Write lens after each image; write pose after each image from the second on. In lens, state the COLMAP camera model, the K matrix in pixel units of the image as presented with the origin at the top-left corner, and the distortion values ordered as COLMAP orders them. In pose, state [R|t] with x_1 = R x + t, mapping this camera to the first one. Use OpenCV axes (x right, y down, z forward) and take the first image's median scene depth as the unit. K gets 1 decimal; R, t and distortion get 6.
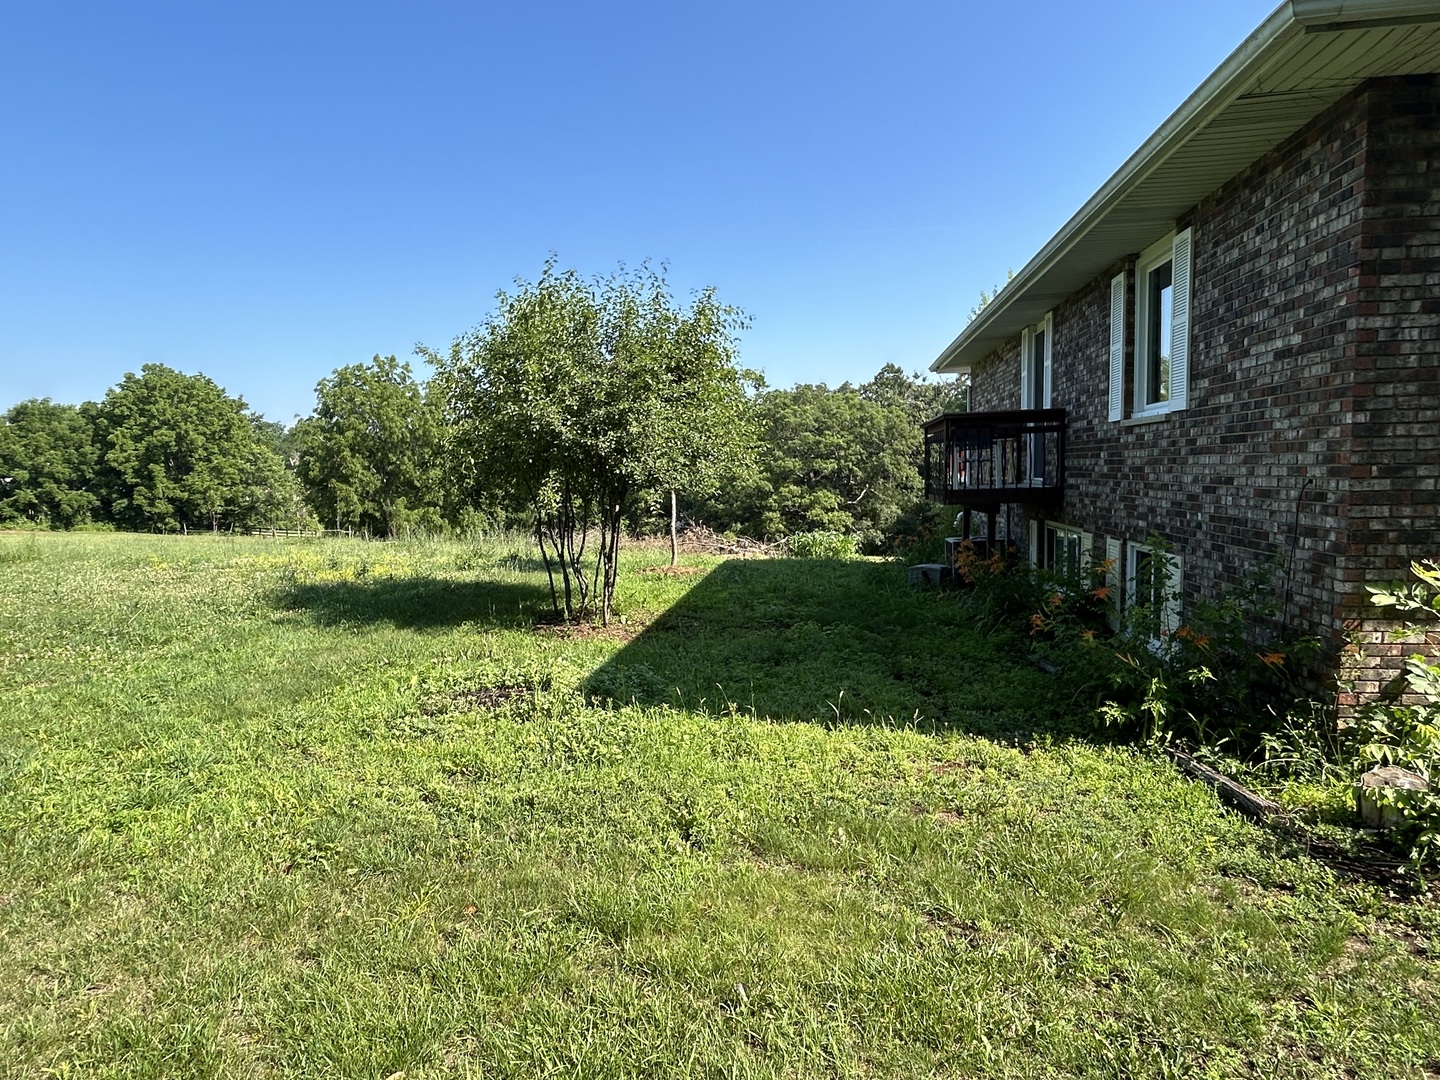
lens RADIAL K [[852.9, 0, 722.4], [0, 852.9, 549.4], [0, 0, 1]] dist [-0.001600, -0.000630]
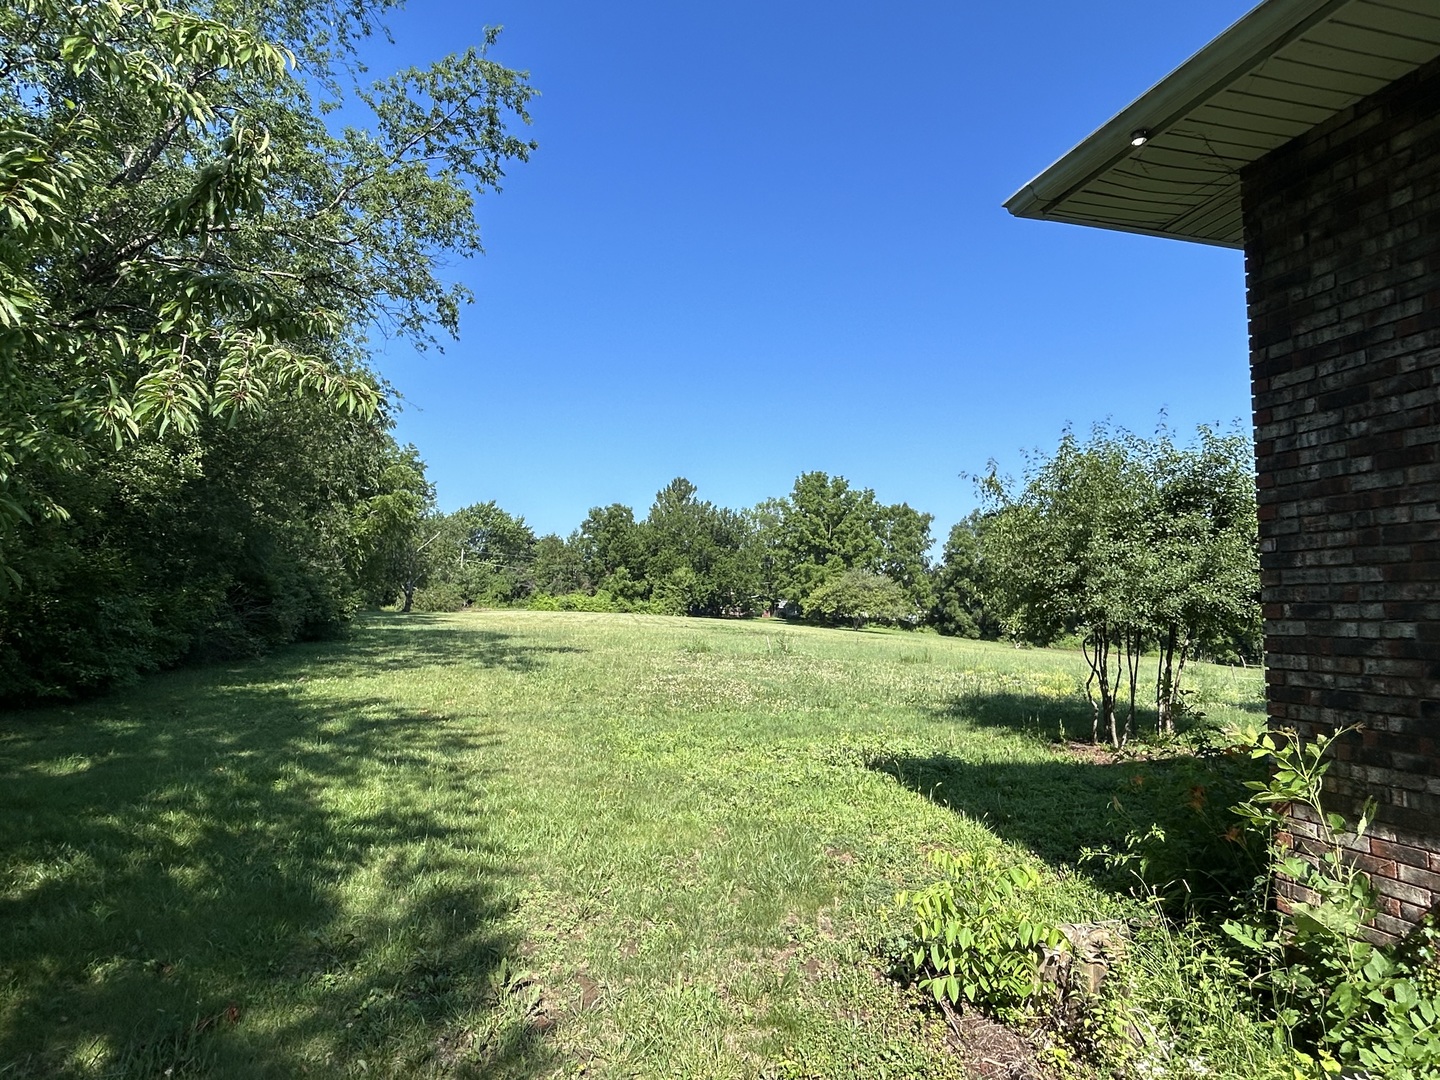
lens RADIAL K [[852.9, 0, 708.4], [0, 852.9, 537.2], [0, 0, 1]] dist [-0.001600, -0.000630]
pose [[0.397051, -0.062567, -0.915661, 0.082940], [-0.093928, 0.989665, -0.108353, -0.001469], [0.912978, 0.129027, 0.387071, 0.012061]]
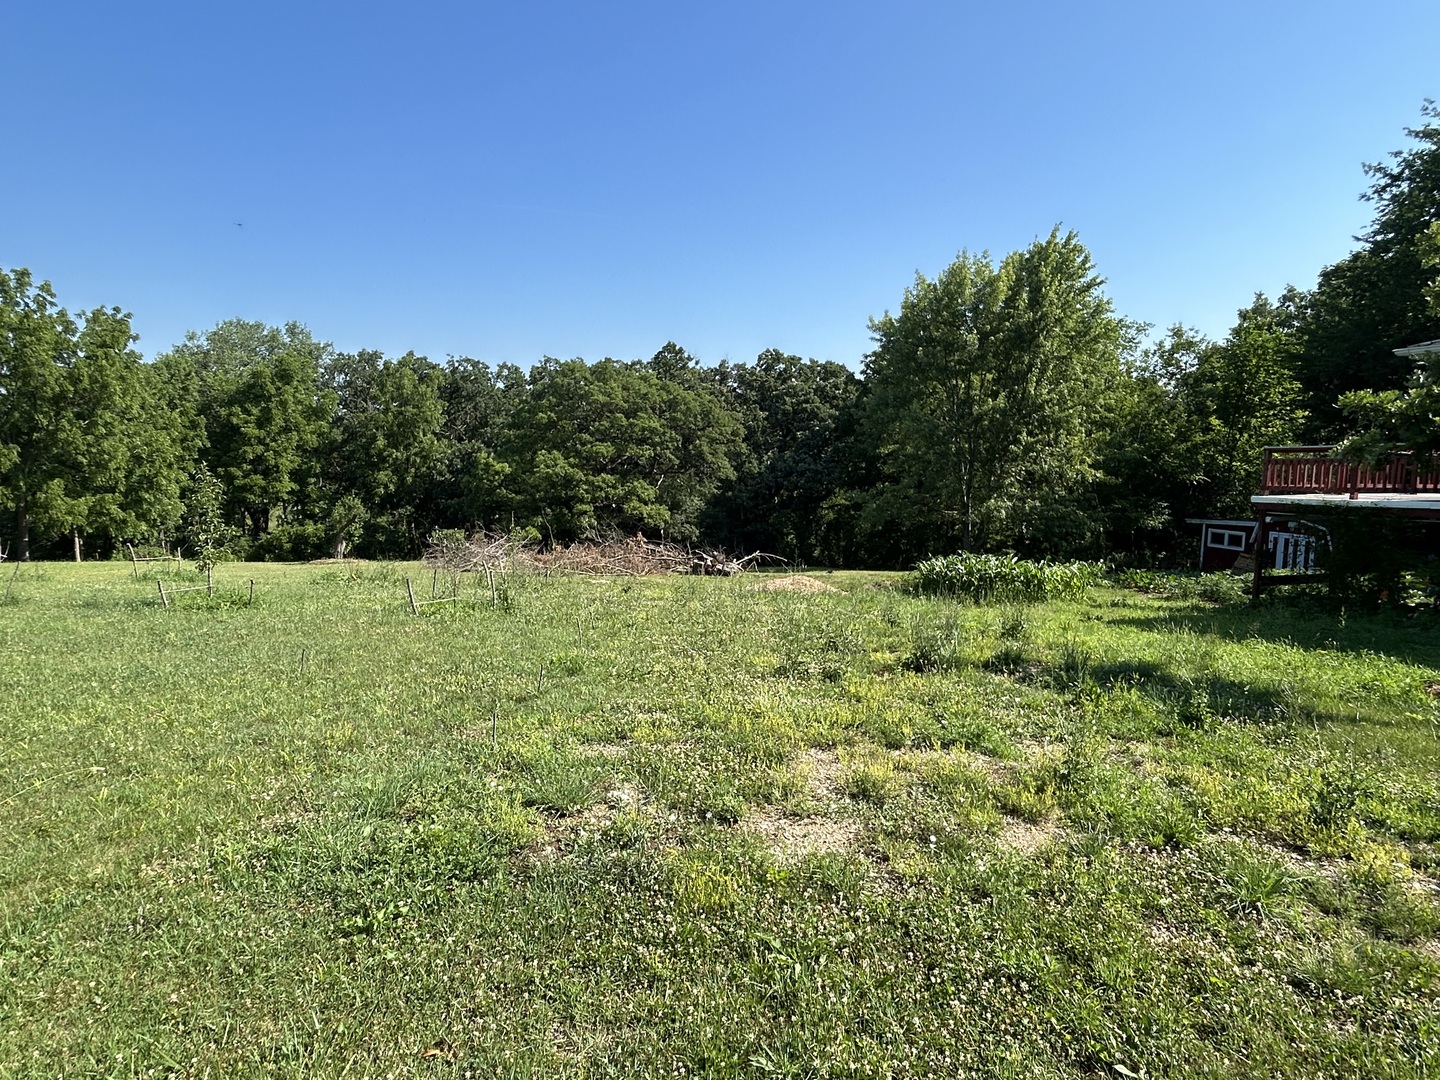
lens RADIAL K [[852.9, 0, 723.8], [0, 852.9, 549.1], [0, 0, 1]] dist [-0.001600, -0.000630]
pose [[0.915296, -0.013076, 0.402569, -0.155279], [0.004585, 0.999746, 0.022048, -0.016955], [-0.402755, -0.018334, 0.915124, 0.154173]]
